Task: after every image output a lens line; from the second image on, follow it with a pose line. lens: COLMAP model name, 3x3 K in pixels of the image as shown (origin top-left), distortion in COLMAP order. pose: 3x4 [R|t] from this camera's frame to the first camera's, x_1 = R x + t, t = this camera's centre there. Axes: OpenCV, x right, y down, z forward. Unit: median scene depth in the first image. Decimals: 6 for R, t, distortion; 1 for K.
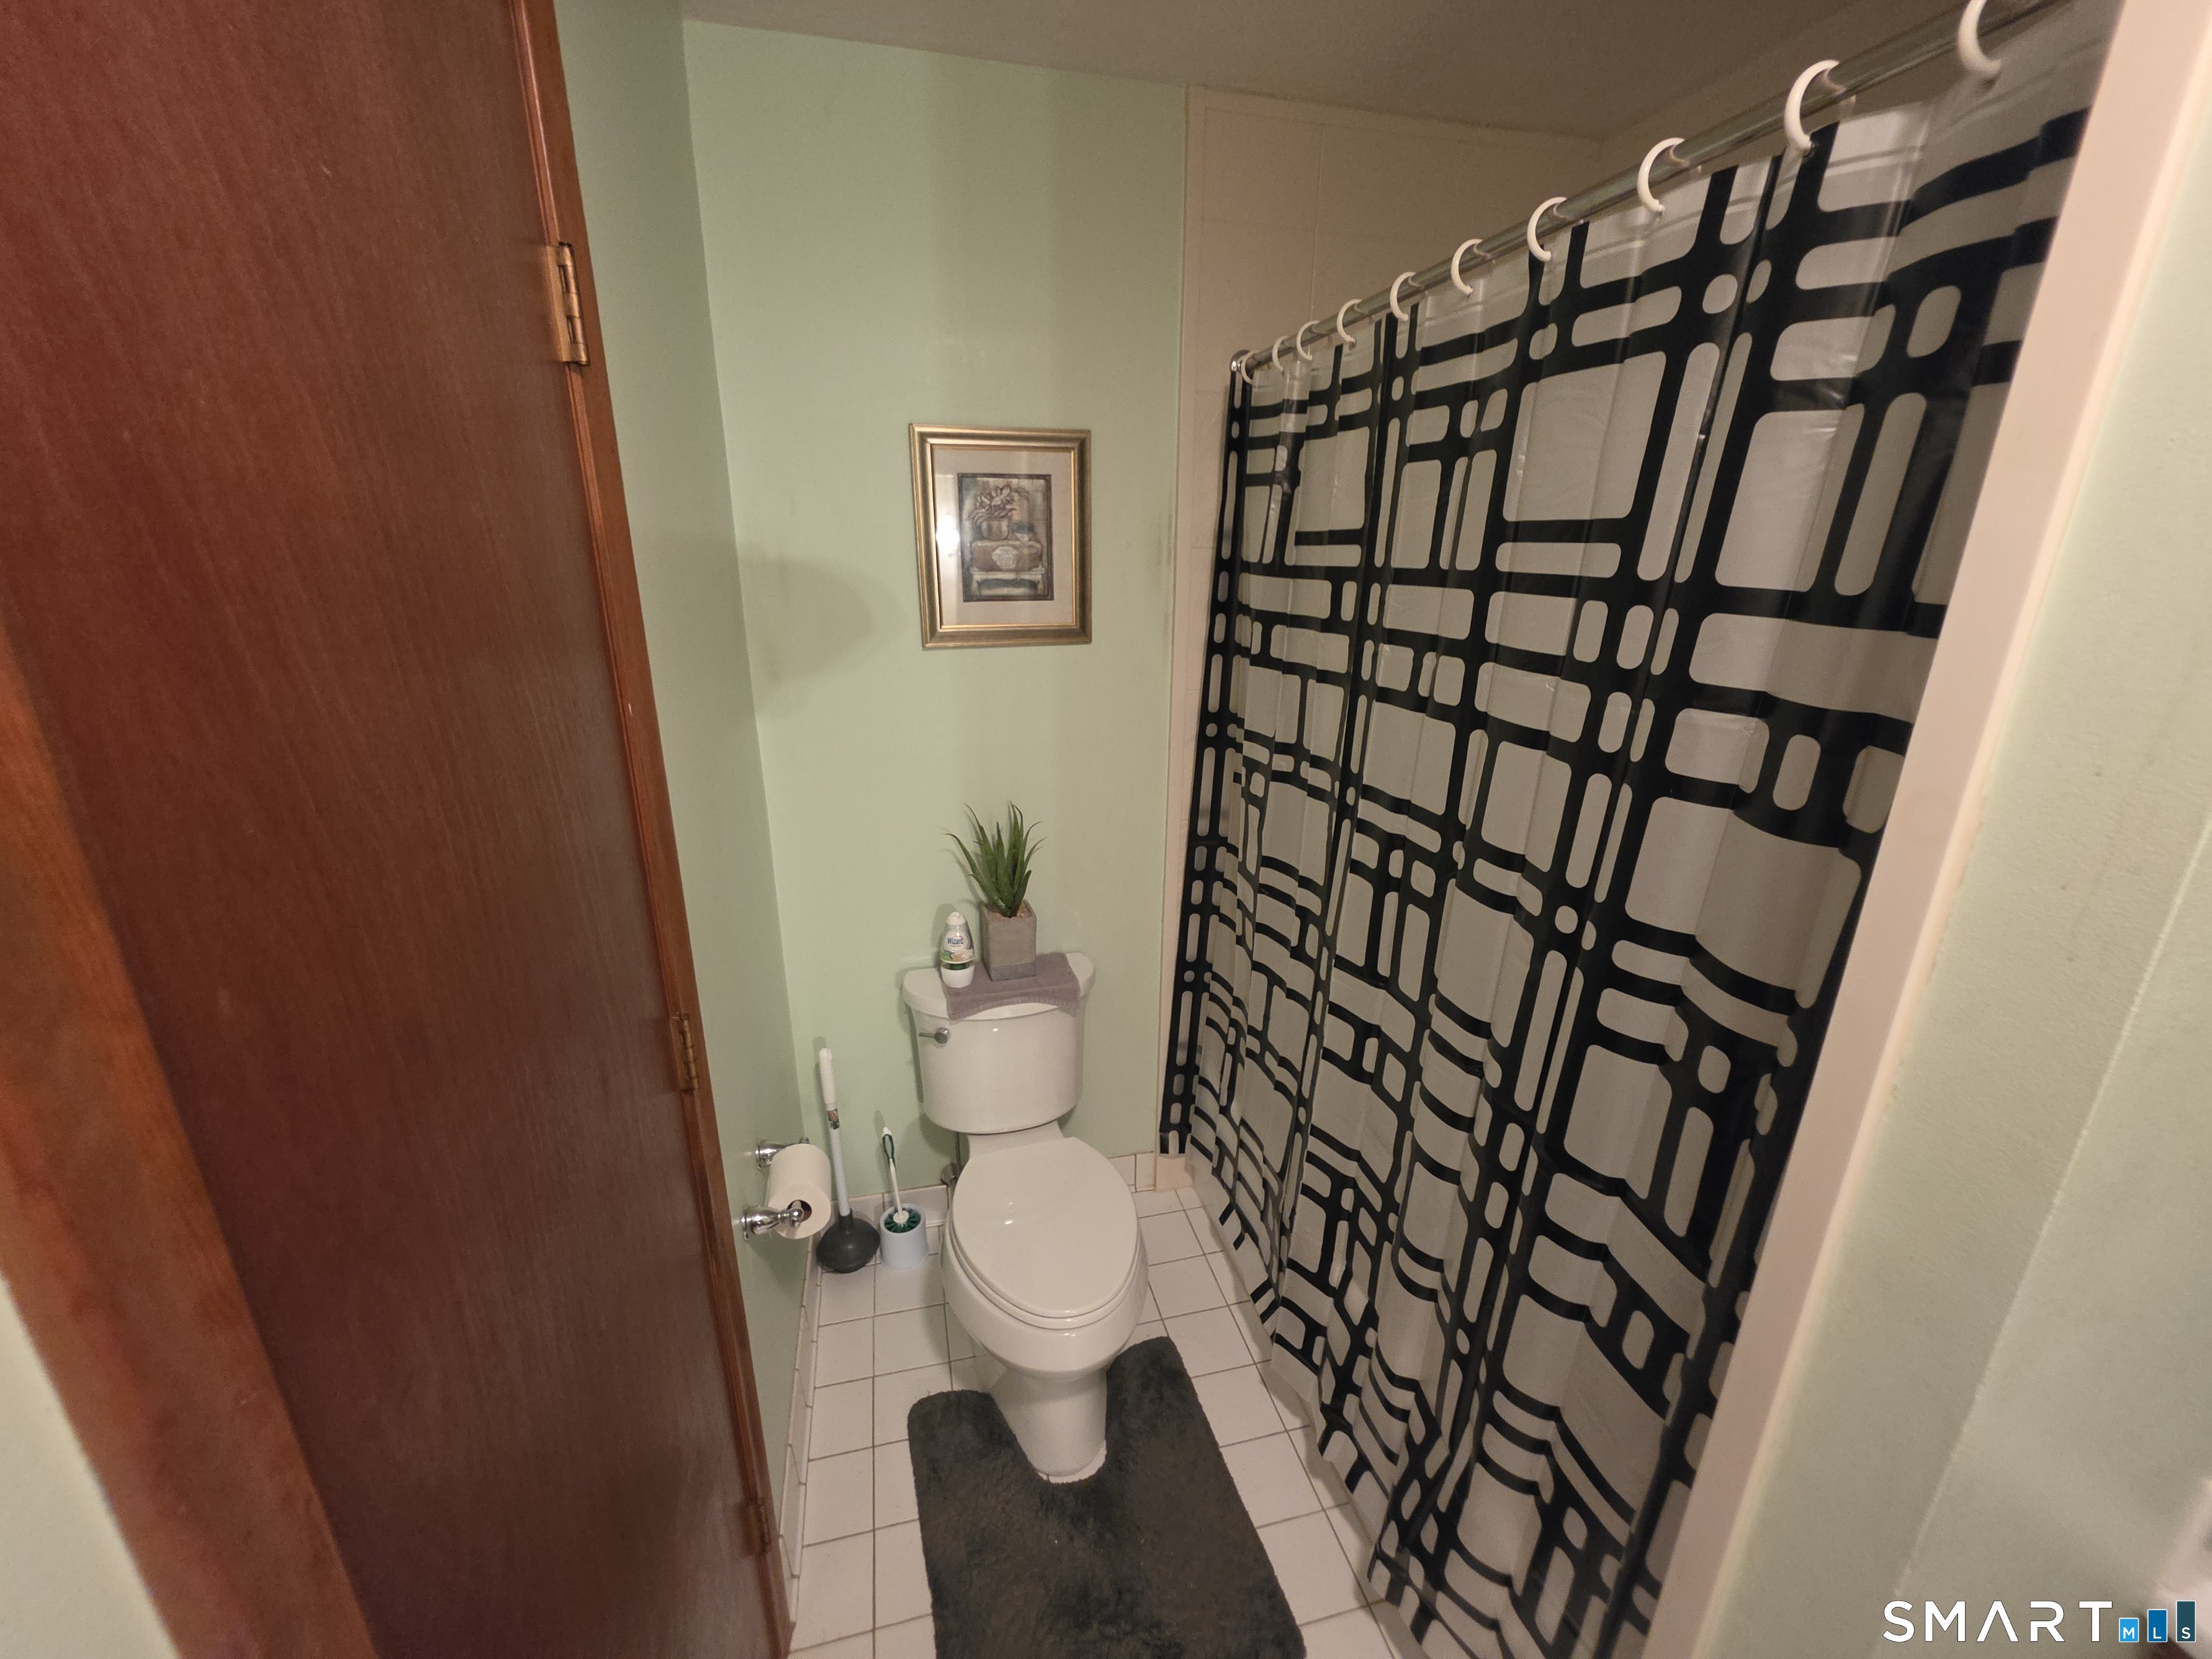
lens RADIAL K [[885.4, 0, 1104.0], [0, 885.4, 821.6], [0, 0, 1]] dist [-0.001955, 0.000050]
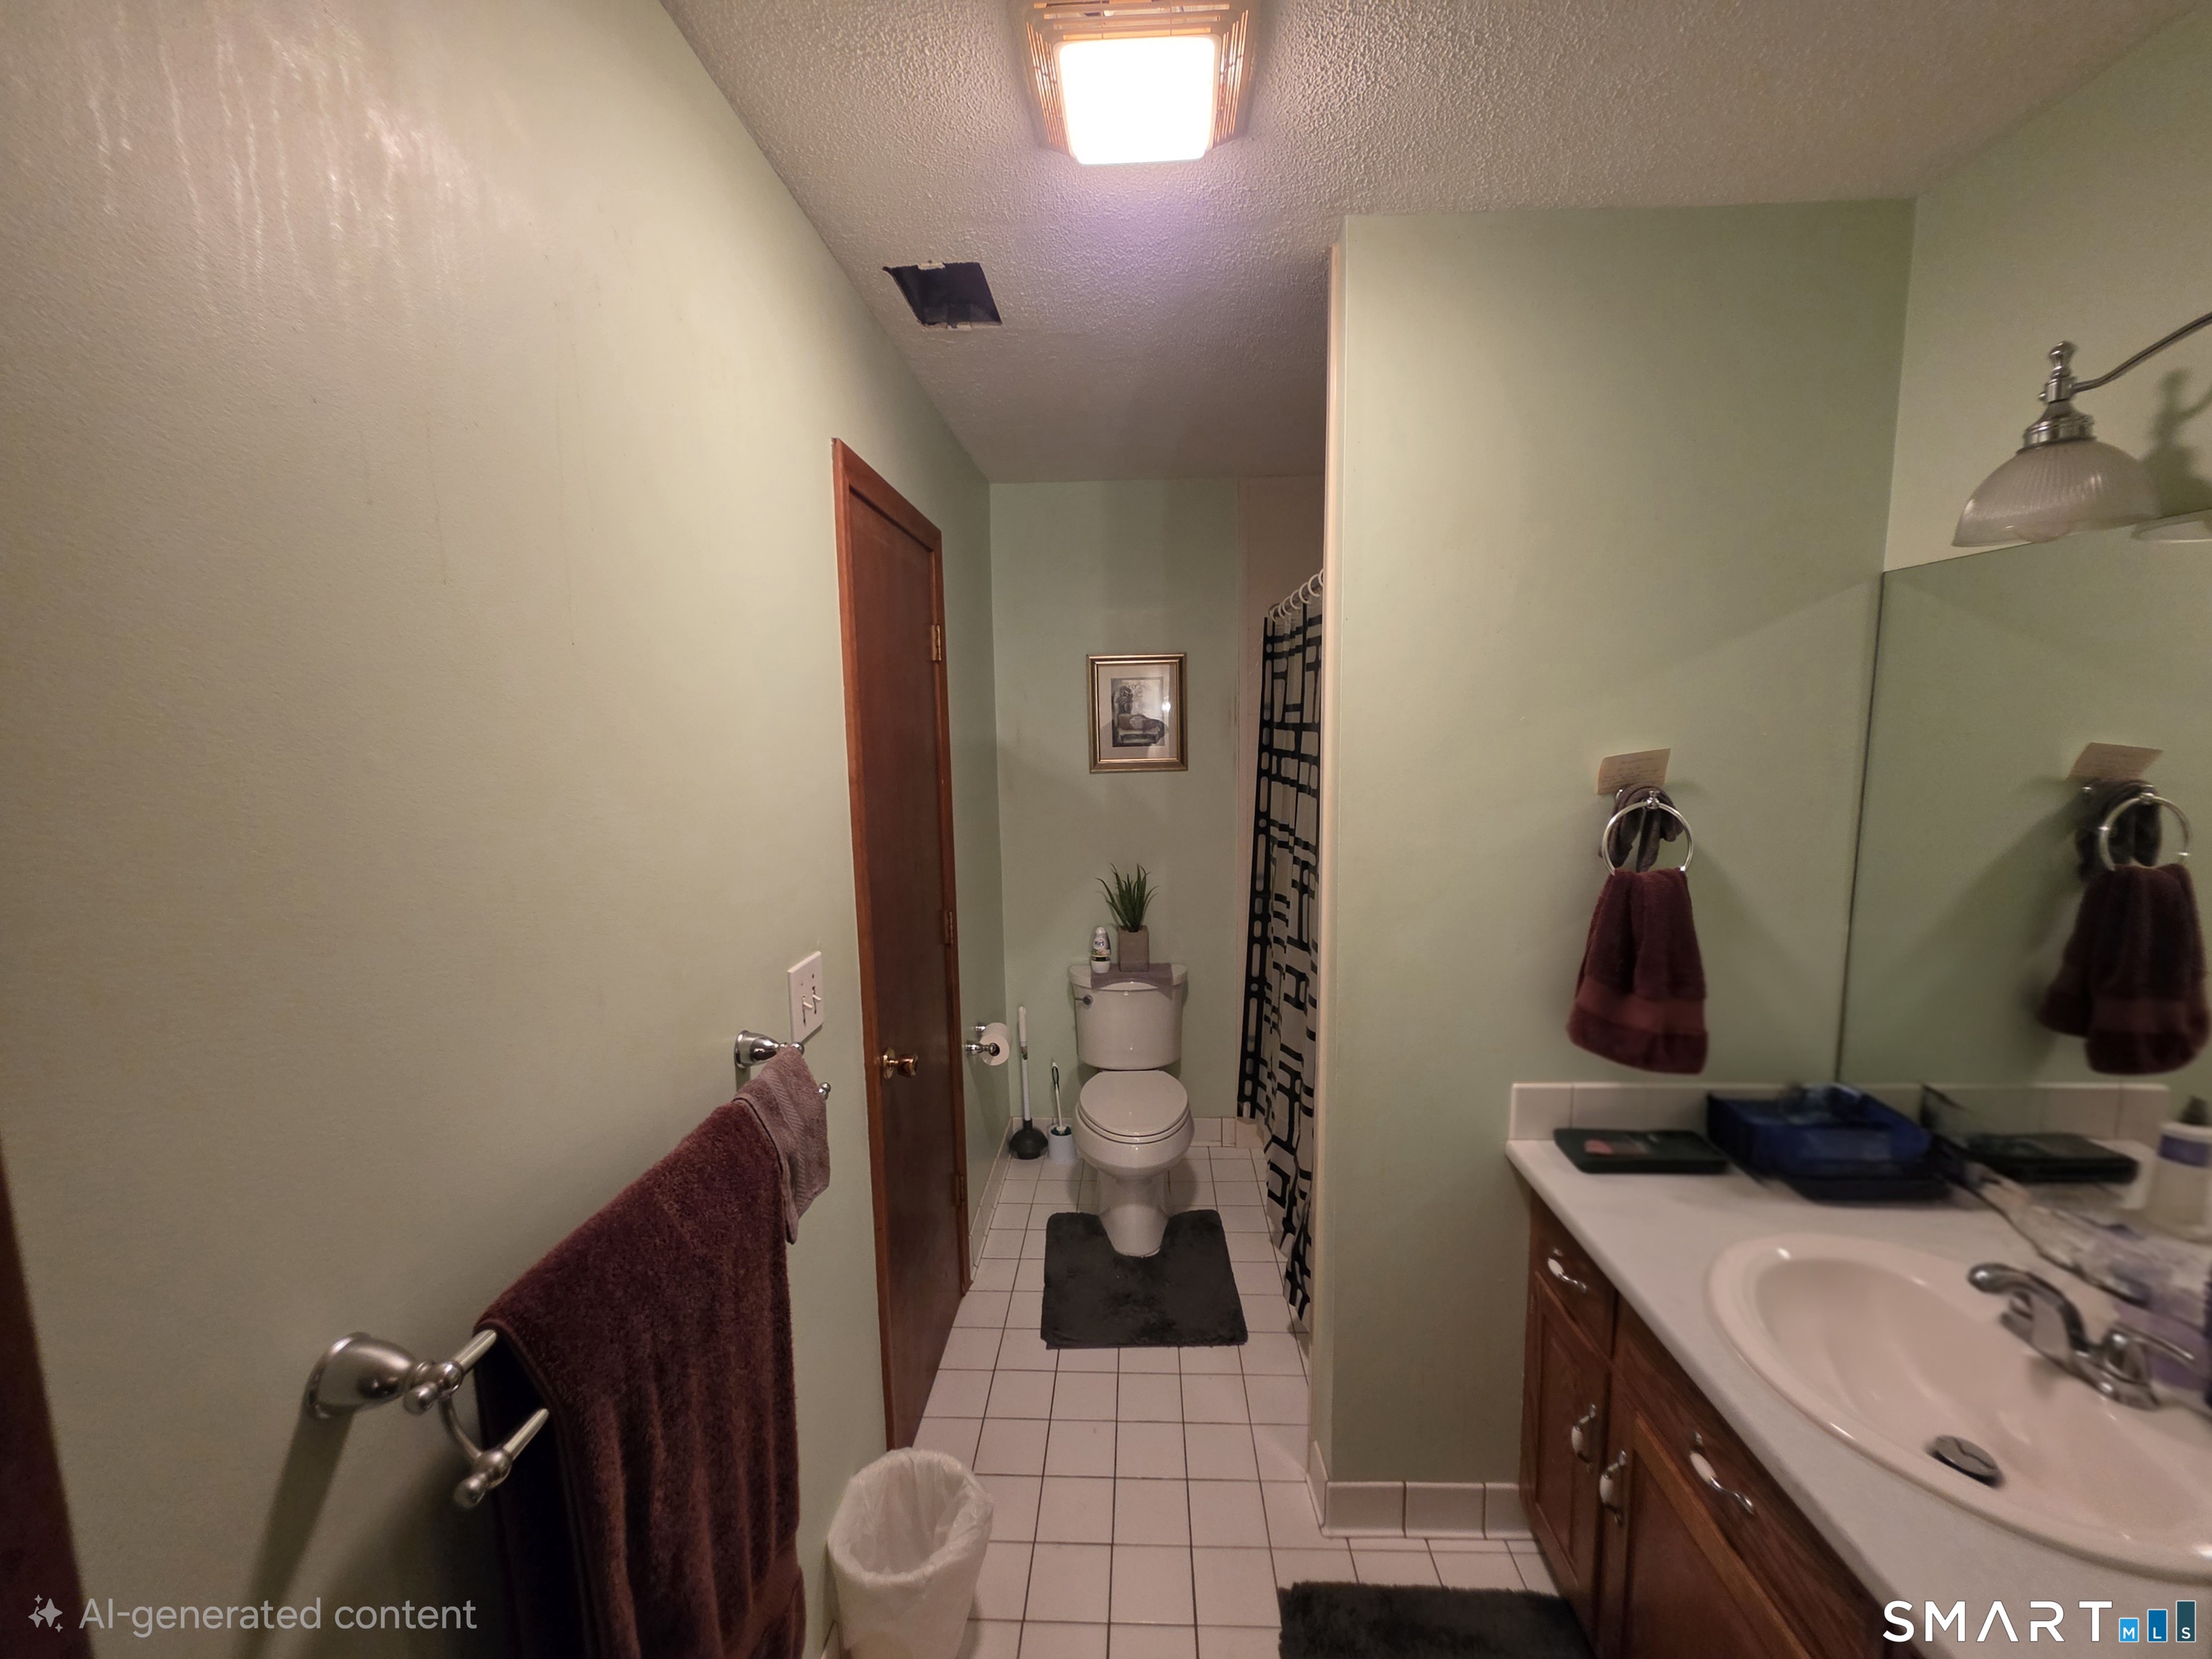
lens RADIAL K [[885.4, 0, 1106.7], [0, 885.4, 829.5], [0, 0, 1]] dist [-0.001955, 0.000050]
pose [[0.958546, 0.014521, -0.284567, 0.320535], [-0.063159, 0.984685, -0.162501, 0.194671], [0.277849, 0.173738, 0.944783, -0.620737]]
